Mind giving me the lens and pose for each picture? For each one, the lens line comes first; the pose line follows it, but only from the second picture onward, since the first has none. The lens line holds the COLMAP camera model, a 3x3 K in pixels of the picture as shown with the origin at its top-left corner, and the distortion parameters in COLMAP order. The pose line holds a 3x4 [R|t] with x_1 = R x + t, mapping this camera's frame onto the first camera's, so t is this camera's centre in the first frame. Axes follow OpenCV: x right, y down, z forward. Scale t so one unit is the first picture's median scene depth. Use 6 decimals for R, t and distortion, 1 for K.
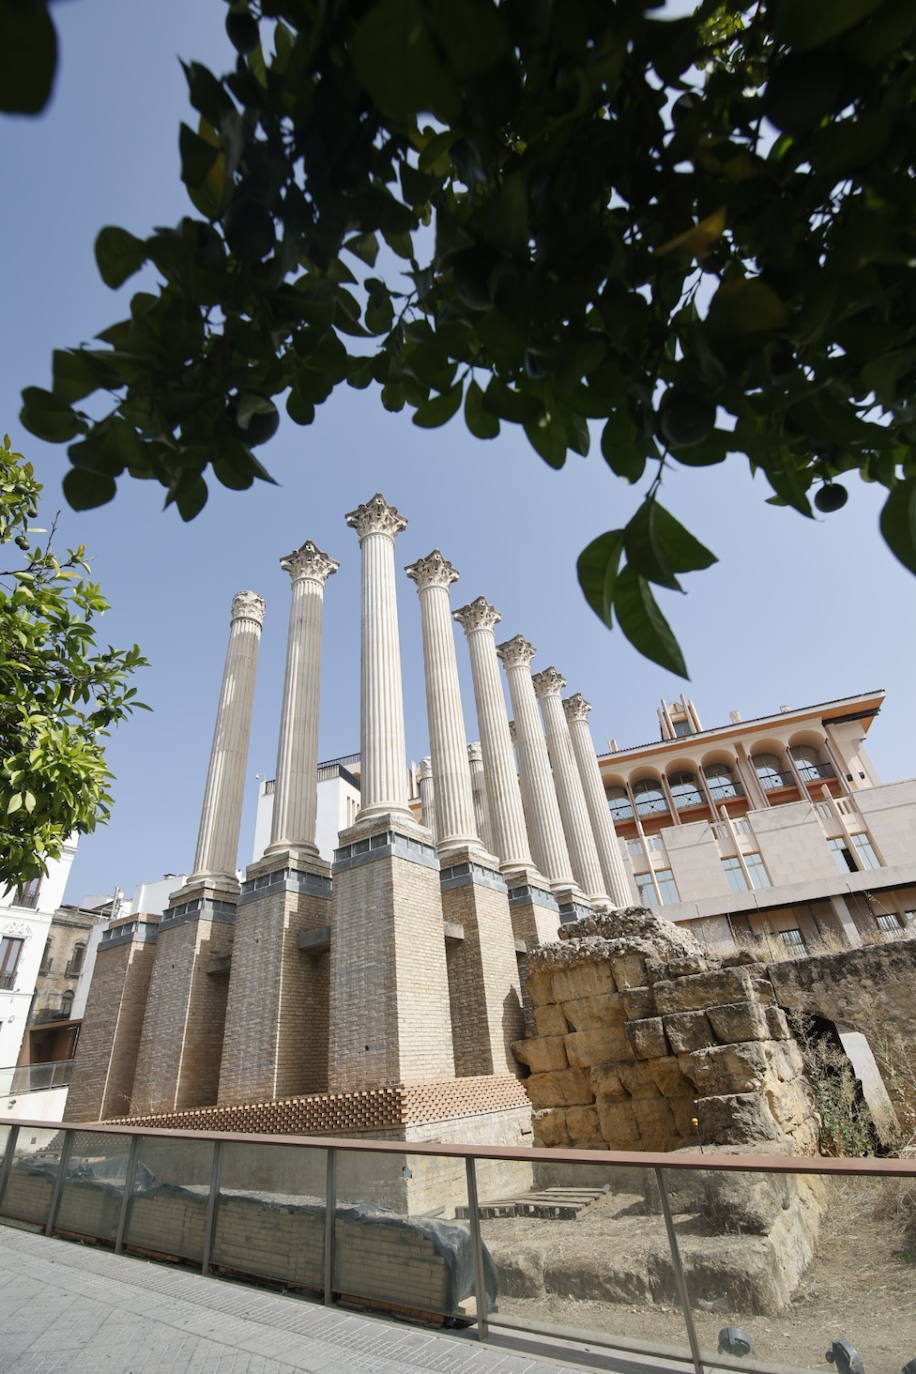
lens RADIAL K [[595.6, 0, 454.7], [0, 595.6, 689.2], [0, 0, 1]] dist [-0.002621, -0.007219]
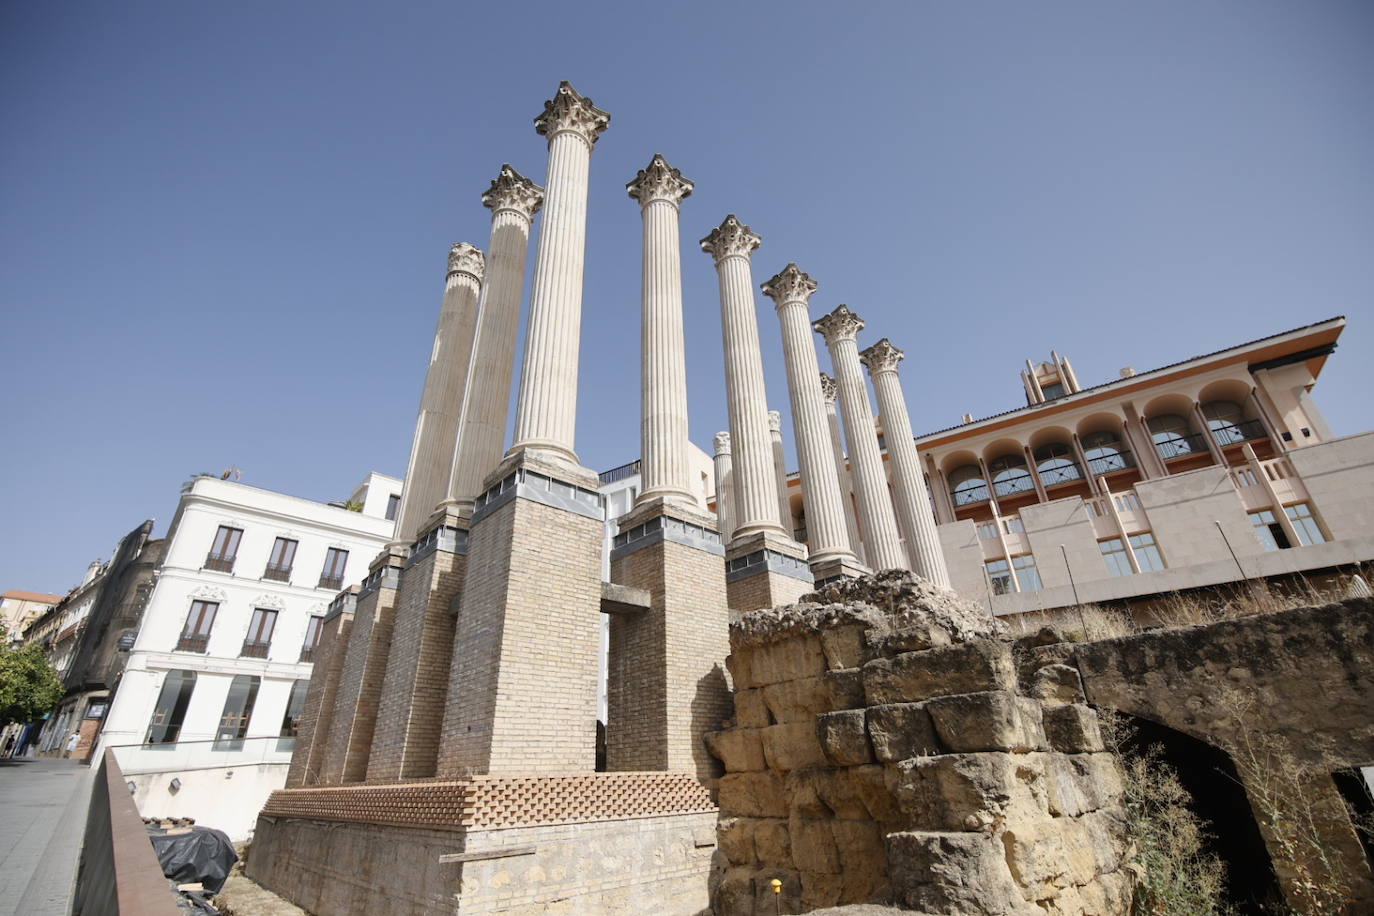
lens RADIAL K [[595.6, 0, 676.8], [0, 595.6, 465.1], [0, 0, 1]] dist [-0.002621, -0.007219]
pose [[0.971249, -0.049901, -0.232778, 0.278493], [0.077046, 0.991050, 0.109015, 0.168752], [0.225254, -0.123815, 0.966401, 0.300984]]
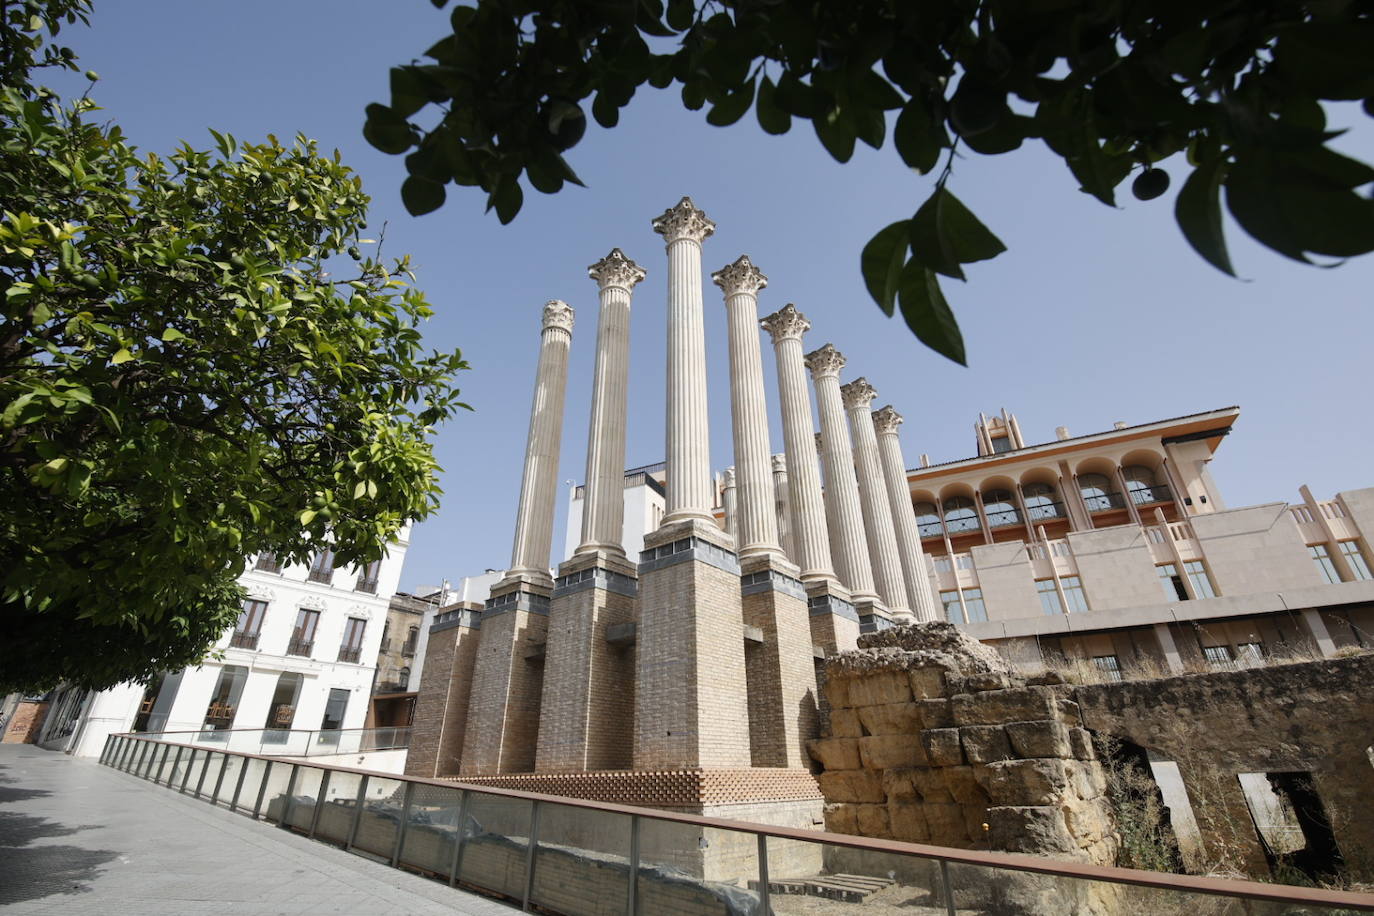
lens RADIAL K [[595.6, 0, 684.6], [0, 595.6, 458.5], [0, 0, 1]] dist [-0.002621, -0.007219]
pose [[0.991944, 0.023864, -0.124410, 0.002256], [-0.011547, 0.995041, 0.098795, 0.003012], [0.126151, -0.096562, 0.987300, -0.007154]]
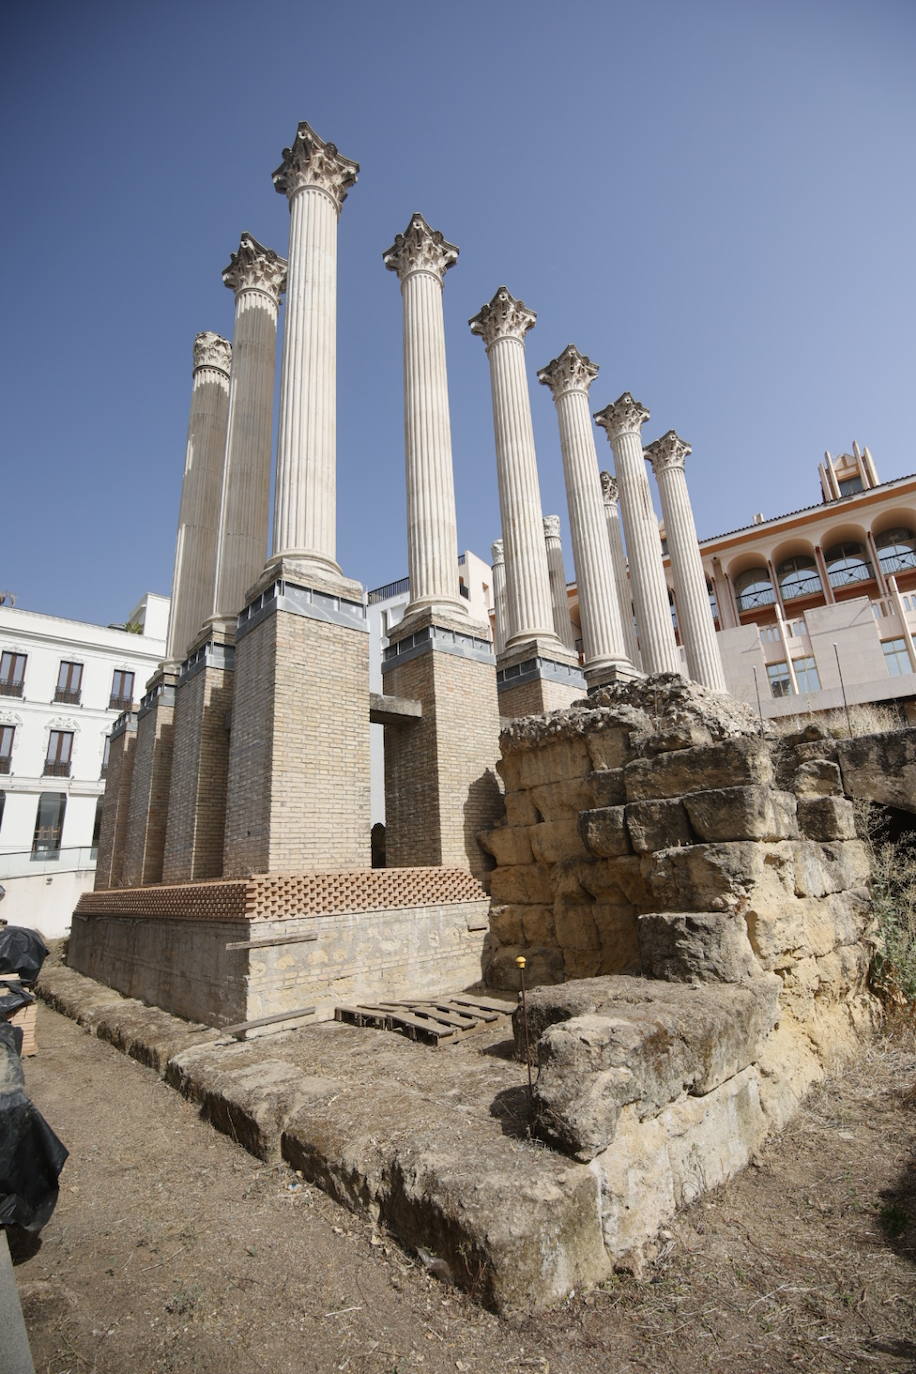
lens RADIAL K [[595.6, 0, 458.0], [0, 595.6, 693.5], [0, 0, 1]] dist [-0.002621, -0.007219]
pose [[0.968343, -0.031568, -0.247618, 0.299924], [0.106383, 0.949566, 0.294968, 0.180247], [0.225818, -0.311973, 0.922865, 0.317932]]
